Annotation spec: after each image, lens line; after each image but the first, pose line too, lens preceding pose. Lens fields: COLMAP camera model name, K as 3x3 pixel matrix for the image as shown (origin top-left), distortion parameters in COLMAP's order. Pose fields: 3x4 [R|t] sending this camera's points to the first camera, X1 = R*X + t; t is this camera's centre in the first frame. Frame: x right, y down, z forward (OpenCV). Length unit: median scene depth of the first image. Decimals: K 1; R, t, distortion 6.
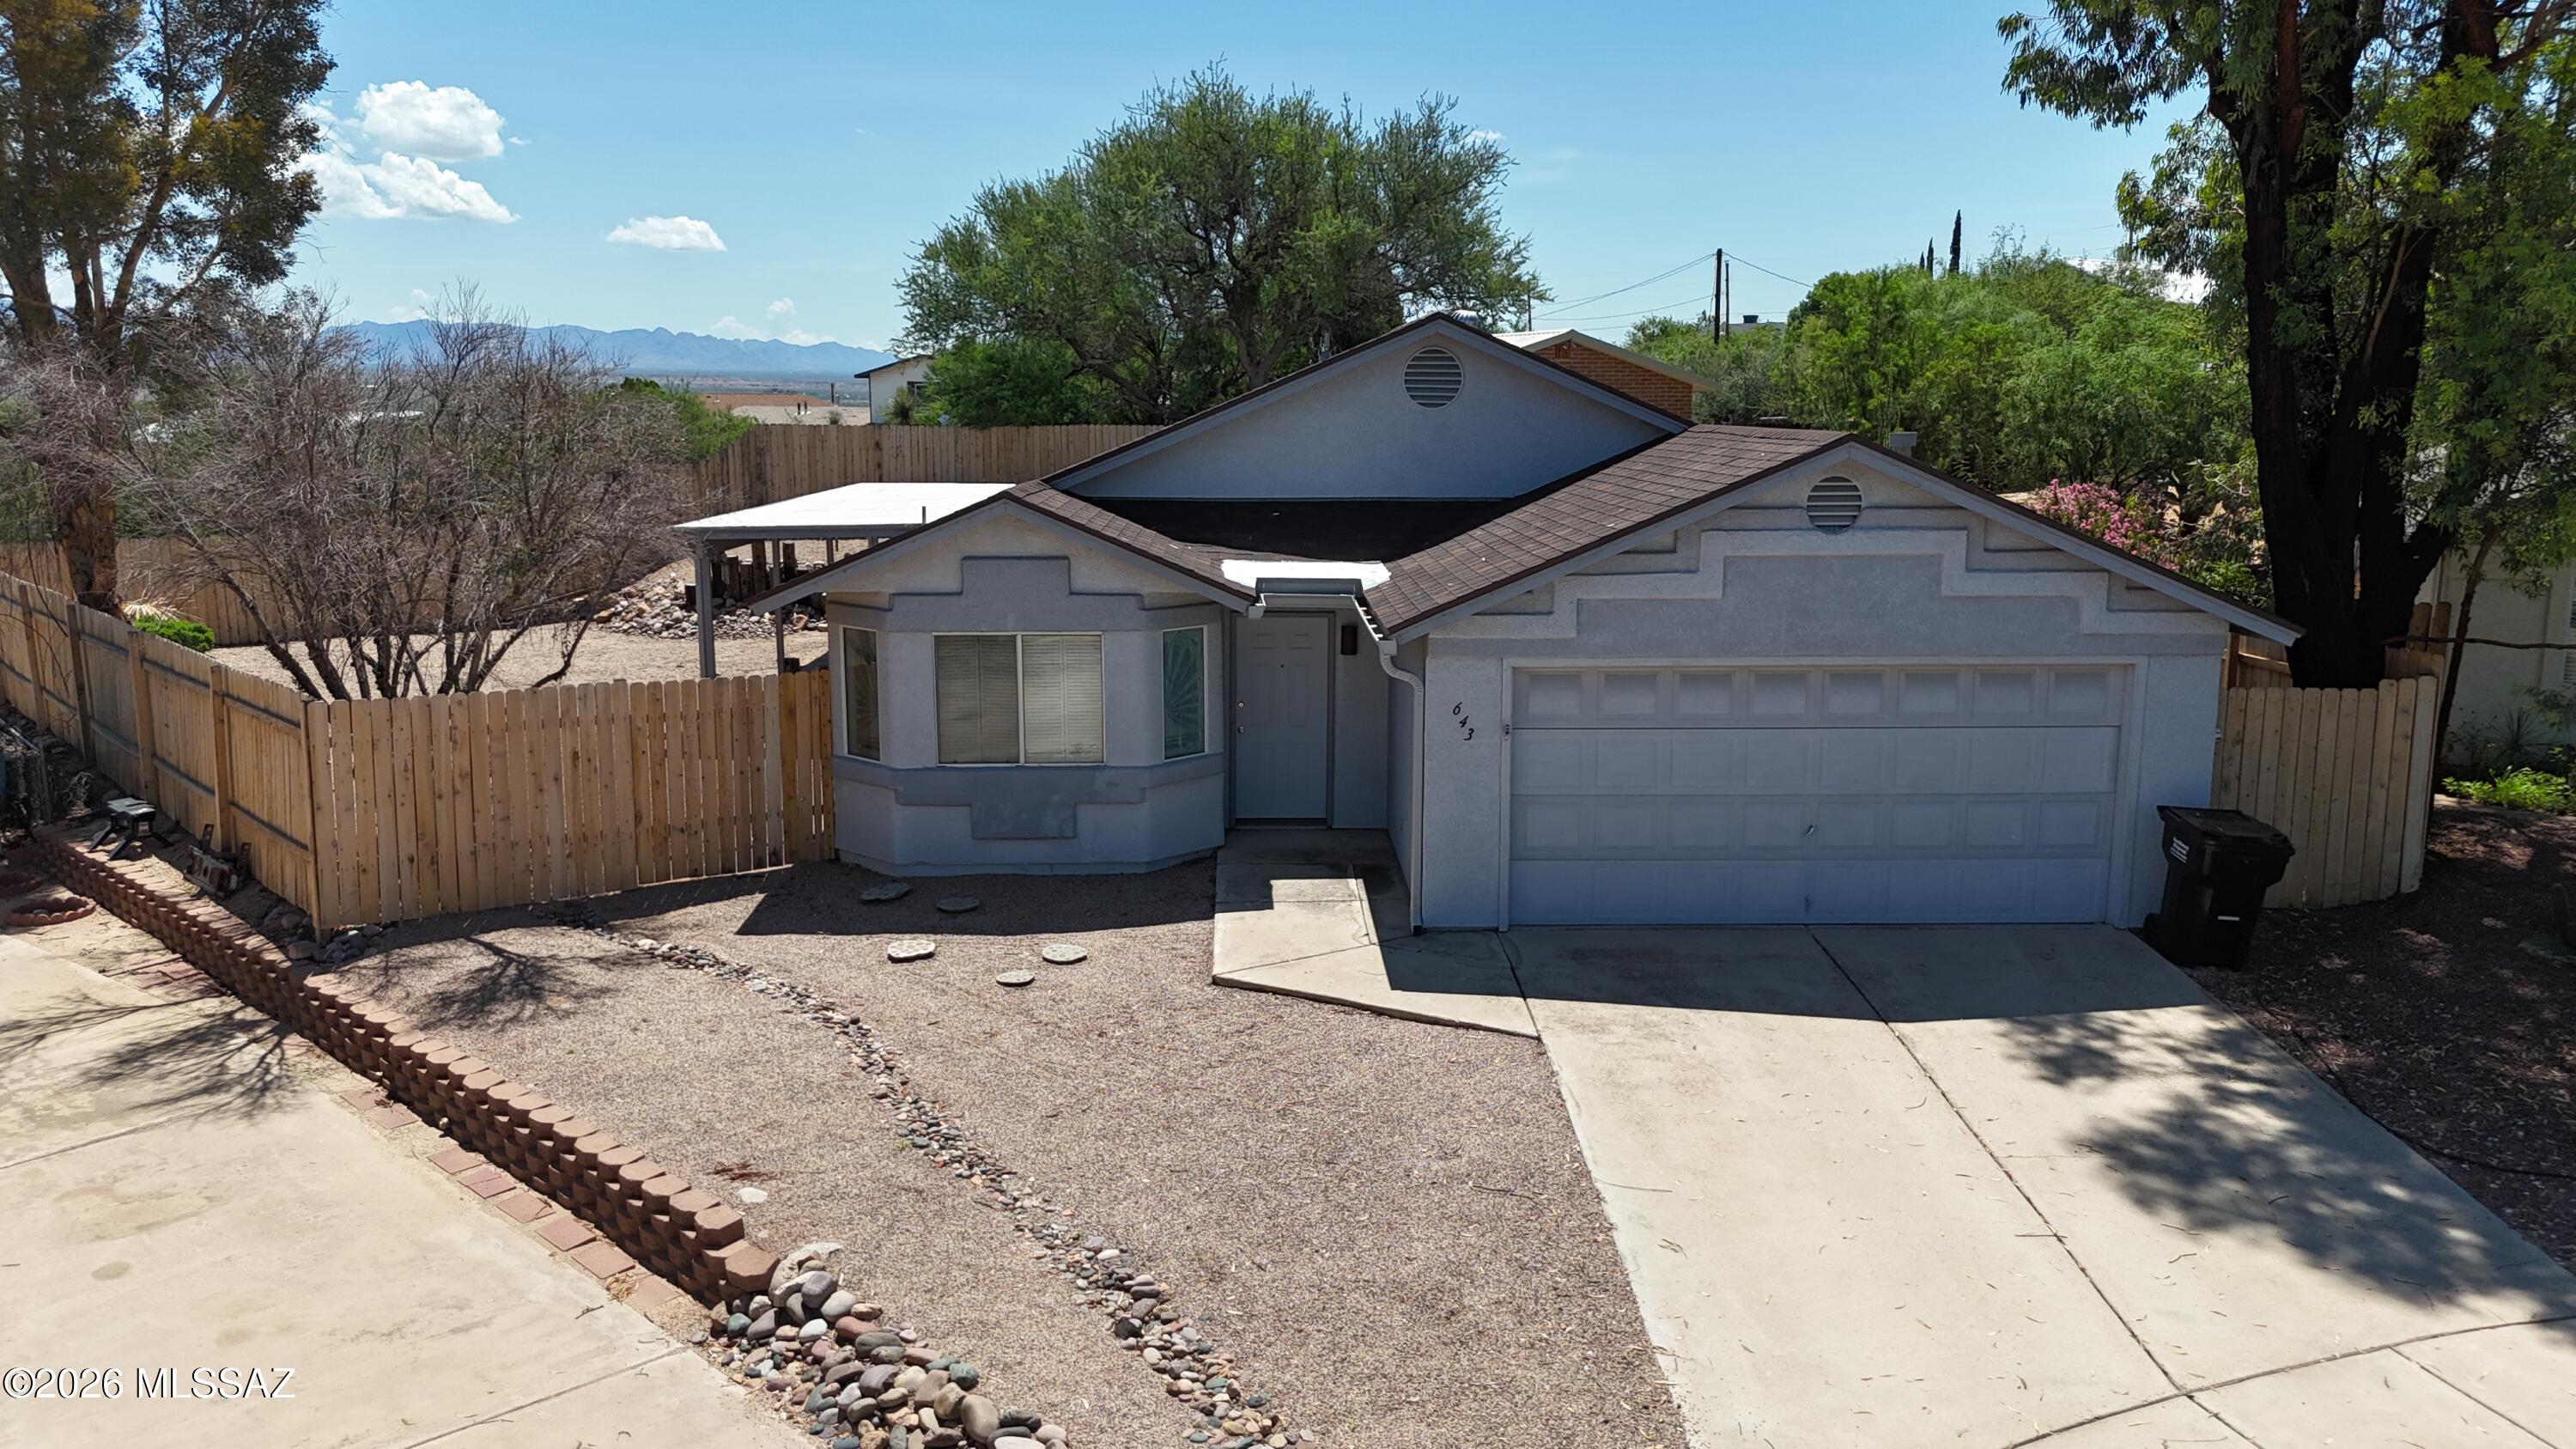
lens RADIAL K [[1890.4, 0, 1279.6], [0, 1890.4, 736.9], [0, 0, 1]] dist [0.047665, -0.051132]
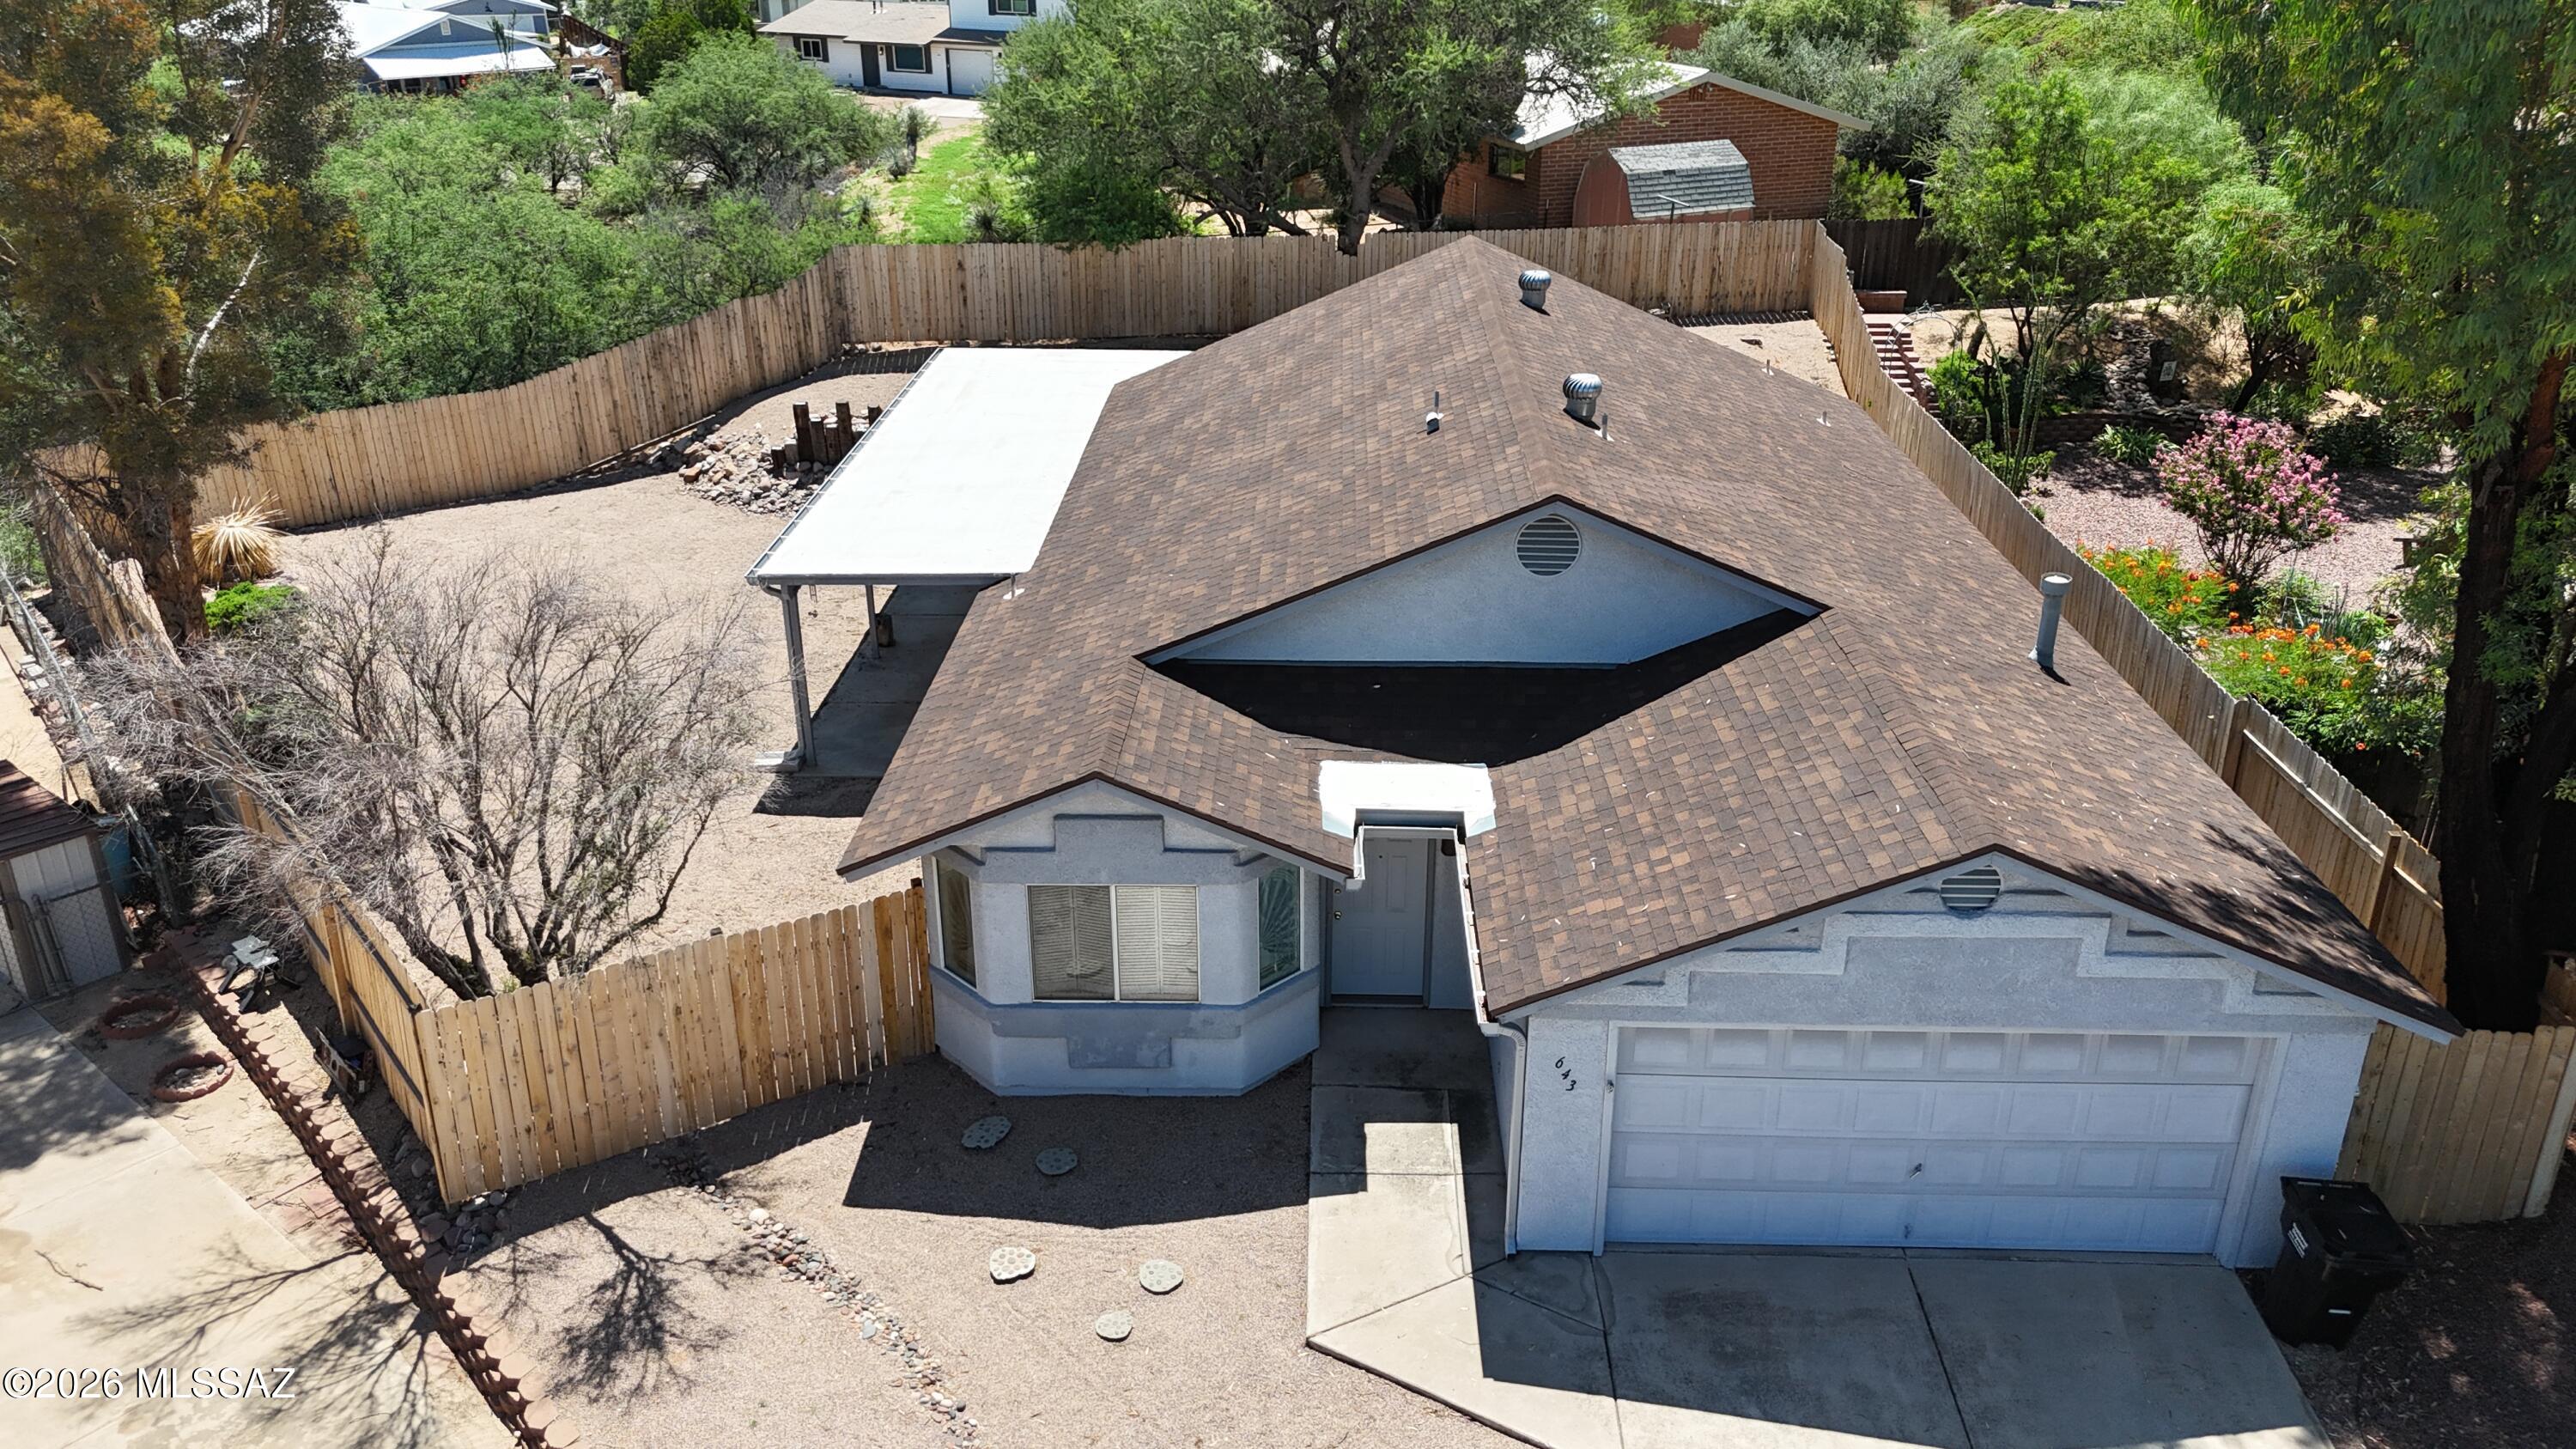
lens RADIAL K [[1890.4, 0, 1276.6], [0, 1890.4, 706.7], [0, 0, 1]] dist [0.047665, -0.051132]
pose [[0.998586, 0.018074, -0.050001, -0.006227], [-0.005516, 0.970589, 0.240678, -0.411315], [0.052881, -0.240062, 0.969316, 0.082851]]
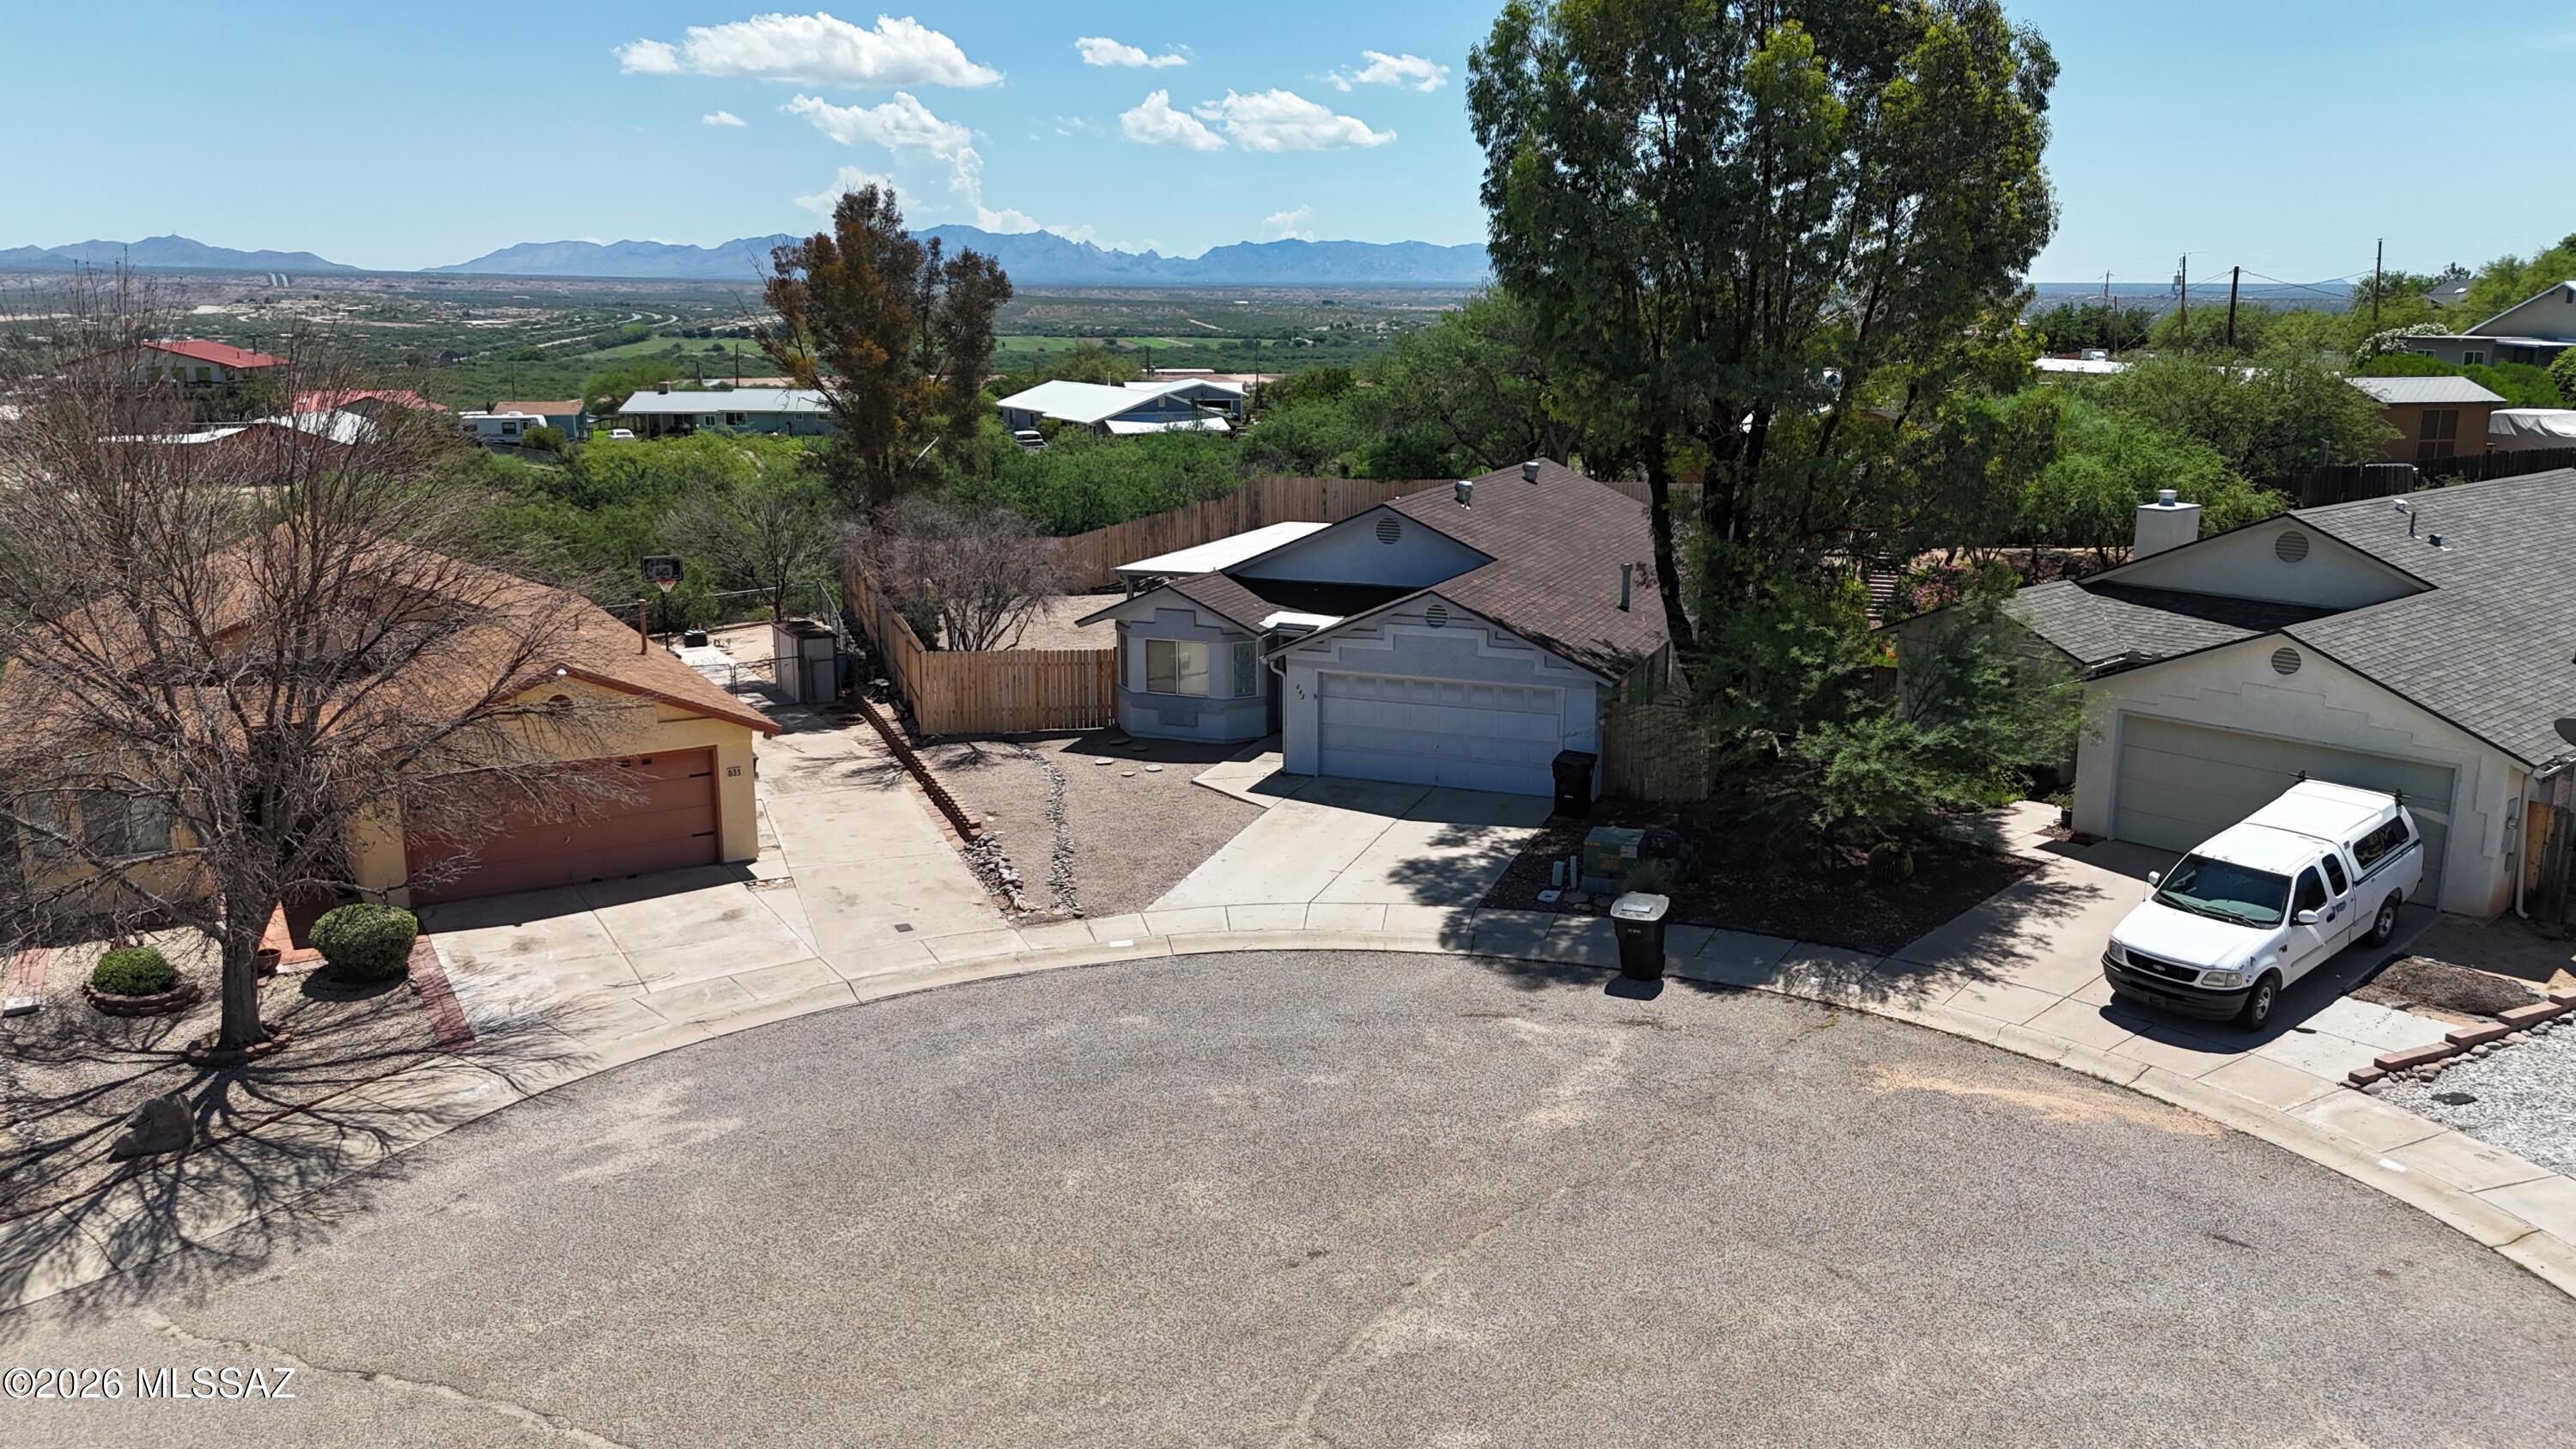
lens RADIAL K [[1890.4, 0, 1283.7], [0, 1890.4, 745.7], [0, 0, 1]] dist [0.047665, -0.051132]
pose [[0.912353, 0.089588, -0.399482, 1.046380], [-0.068451, 0.995409, 0.066900, -0.099694], [0.403641, -0.033692, 0.914297, -1.261234]]
